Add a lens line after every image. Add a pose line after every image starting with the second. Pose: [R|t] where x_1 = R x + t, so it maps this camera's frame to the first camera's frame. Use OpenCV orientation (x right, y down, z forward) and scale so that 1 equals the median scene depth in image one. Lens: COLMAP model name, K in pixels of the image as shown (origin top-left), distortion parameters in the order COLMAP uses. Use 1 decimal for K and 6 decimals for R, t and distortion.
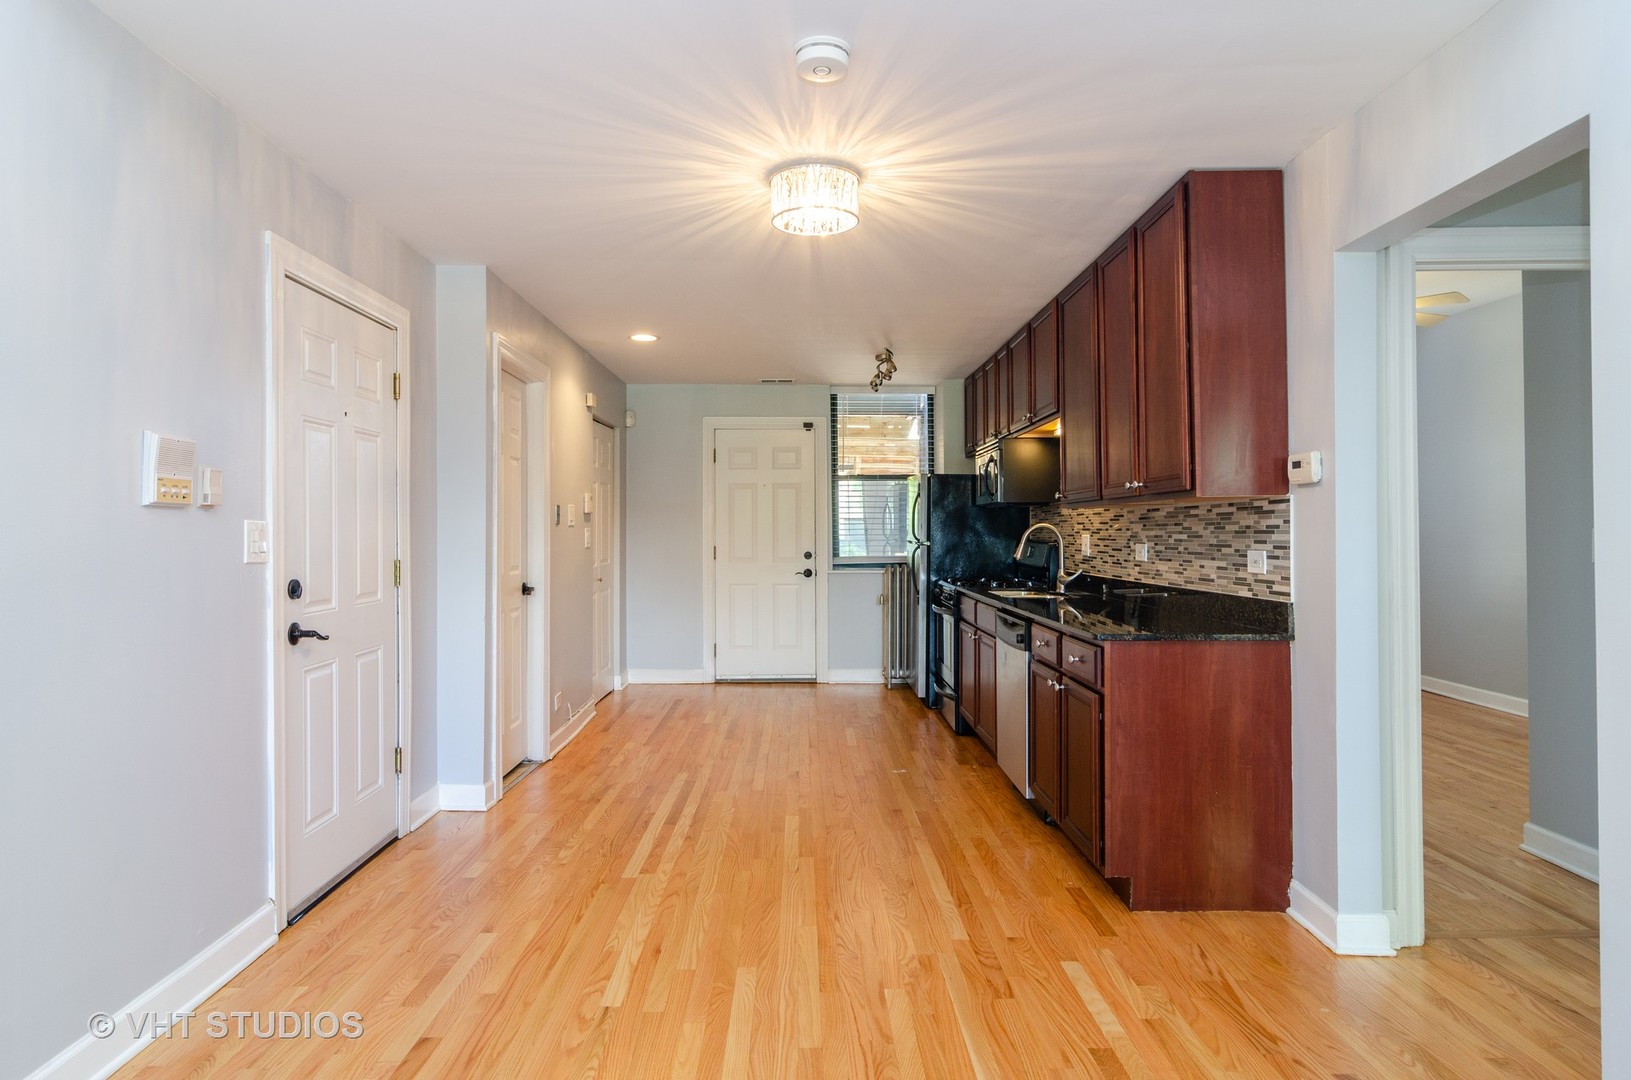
lens RADIAL K [[888.9, 0, 813.9], [0, 888.9, 530.9], [0, 0, 1]] dist [-0.013173, -0.001343]
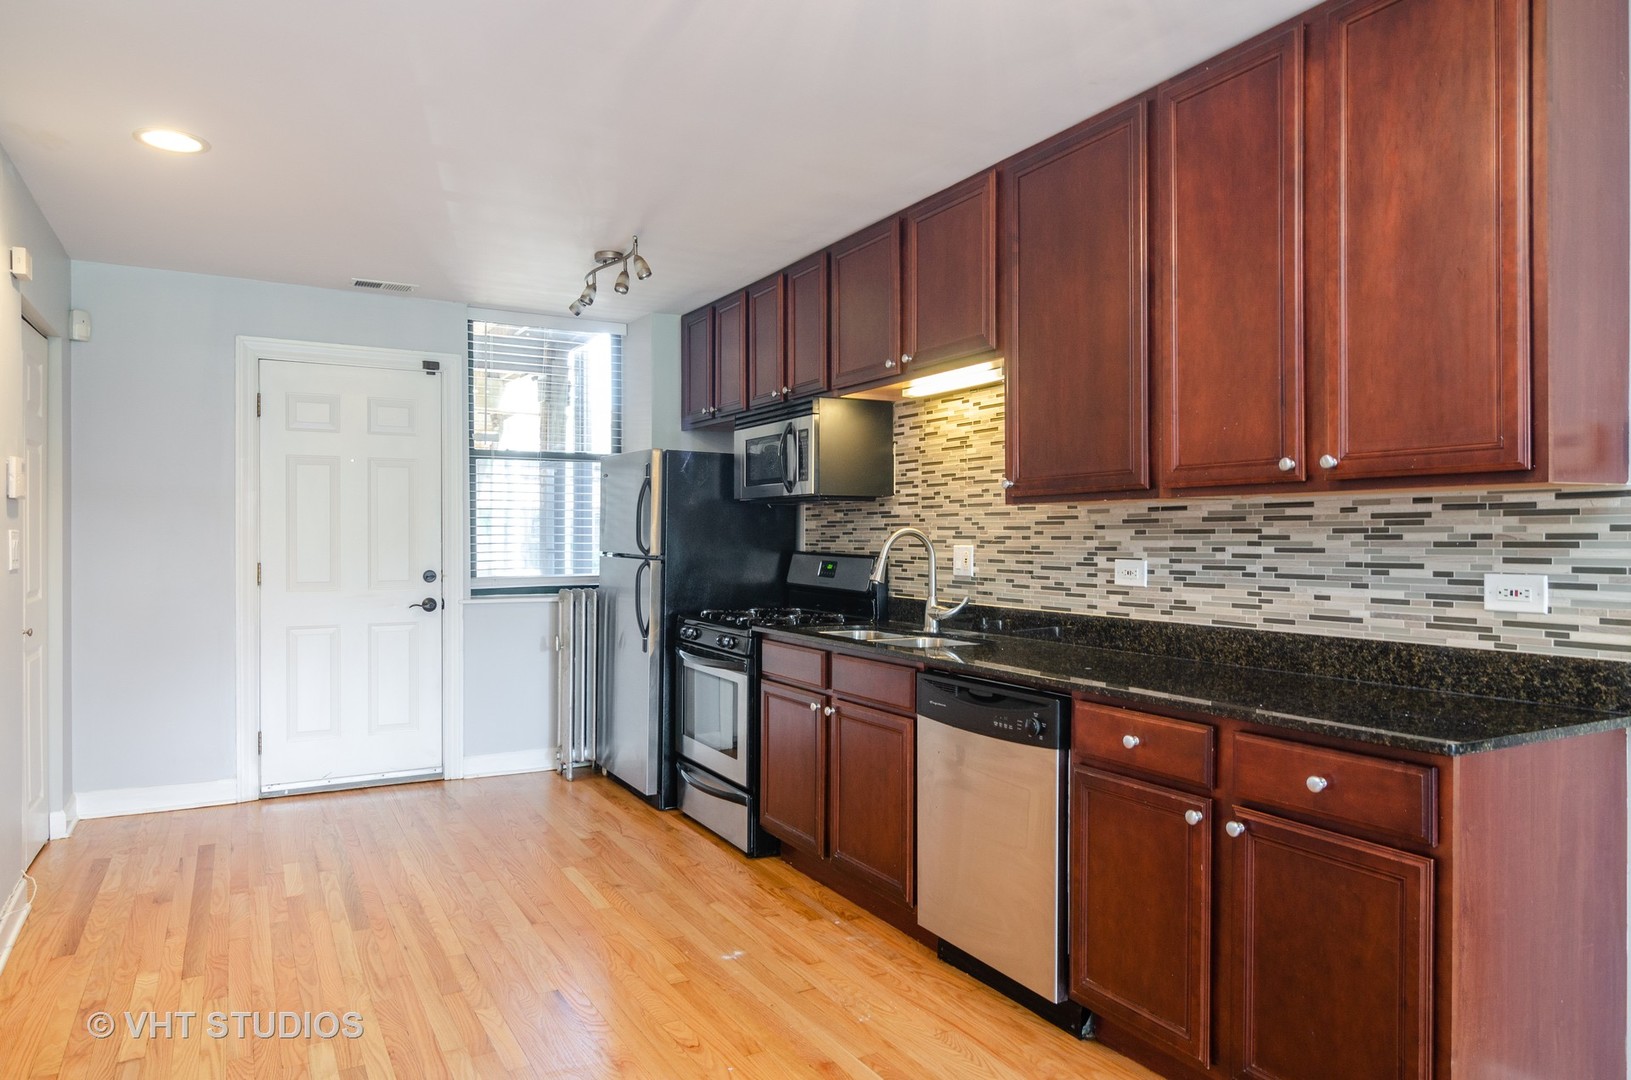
lens RADIAL K [[1016.2, 0, 816.3], [0, 1016.2, 548.0], [0, 0, 1]] dist [0.000950, -0.005766]
pose [[0.879785, -0.002892, 0.475363, -0.143629], [-0.003114, 0.999925, 0.011846, -0.001706], [-0.475362, -0.011902, 0.879710, 0.335520]]
